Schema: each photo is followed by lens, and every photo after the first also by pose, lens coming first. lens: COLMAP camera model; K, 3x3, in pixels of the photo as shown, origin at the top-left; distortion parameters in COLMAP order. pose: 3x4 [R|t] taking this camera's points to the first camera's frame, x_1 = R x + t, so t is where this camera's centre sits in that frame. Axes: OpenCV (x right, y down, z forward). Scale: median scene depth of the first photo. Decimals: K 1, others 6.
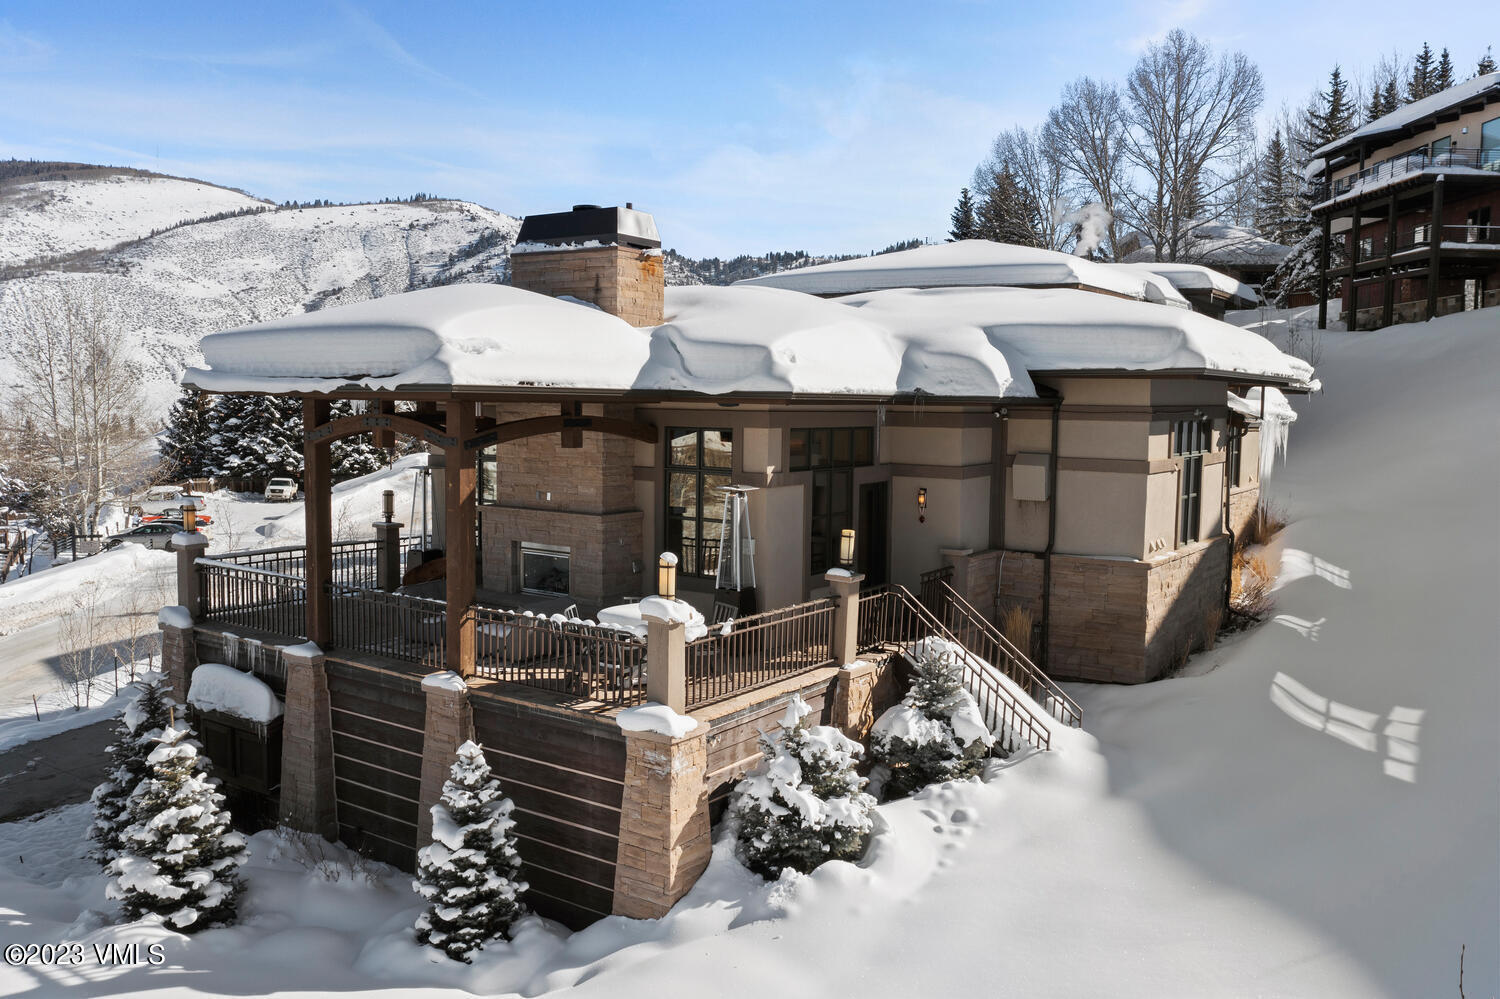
lens RADIAL K [[1178.6, 0, 750.0], [0, 1178.6, 499.5], [0, 0, 1]] dist [-0.025786, 0.003621]
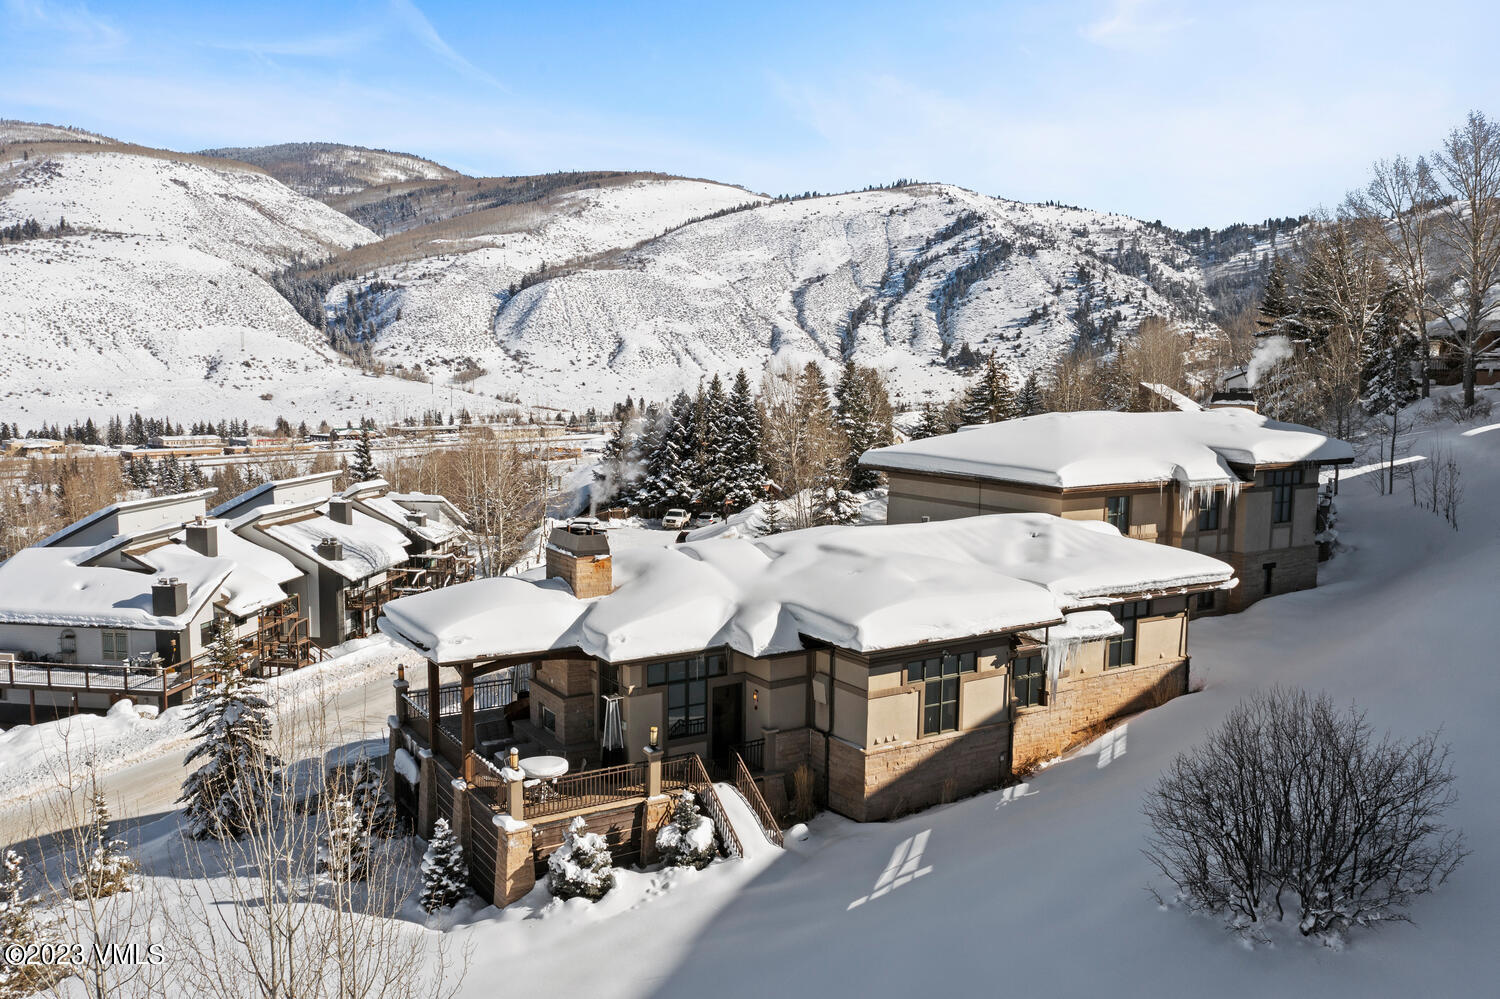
lens RADIAL K [[1178.6, 0, 750.0], [0, 1178.6, 499.5], [0, 0, 1]] dist [-0.025786, 0.003621]
pose [[0.920006, 0.037918, -0.390066, 0.962994], [-0.029248, 0.999176, 0.028144, -0.404691], [0.390811, -0.014484, 0.920357, -0.699967]]
